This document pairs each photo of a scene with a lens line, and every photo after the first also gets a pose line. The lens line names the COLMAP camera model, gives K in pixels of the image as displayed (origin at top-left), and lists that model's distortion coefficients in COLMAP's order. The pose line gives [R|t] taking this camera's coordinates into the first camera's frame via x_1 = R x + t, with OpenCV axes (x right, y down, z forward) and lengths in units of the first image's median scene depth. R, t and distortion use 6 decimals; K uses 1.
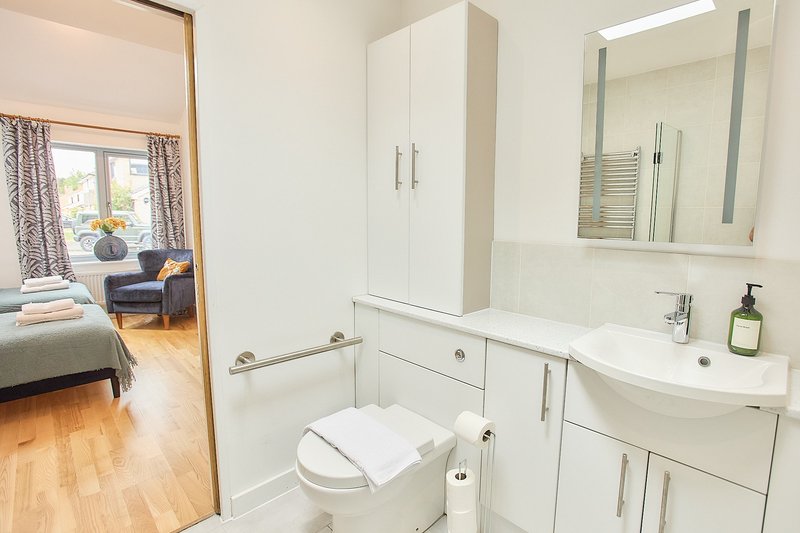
lens RADIAL K [[368.0, 0, 403.8], [0, 368.0, 265.6], [0, 0, 1]] dist [-0.046528, 0.012239]
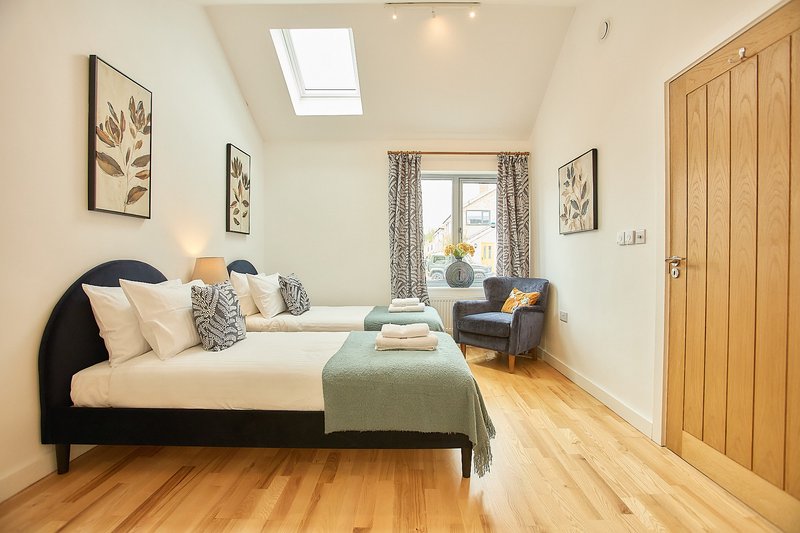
lens RADIAL K [[368.0, 0, 403.2], [0, 368.0, 265.3], [0, 0, 1]] dist [-0.046528, 0.012239]
pose [[0.687620, -0.001515, -0.726070, -0.232562], [-0.079587, 0.993815, -0.077446, 0.018943], [0.721696, 0.111039, 0.683246, 0.240828]]
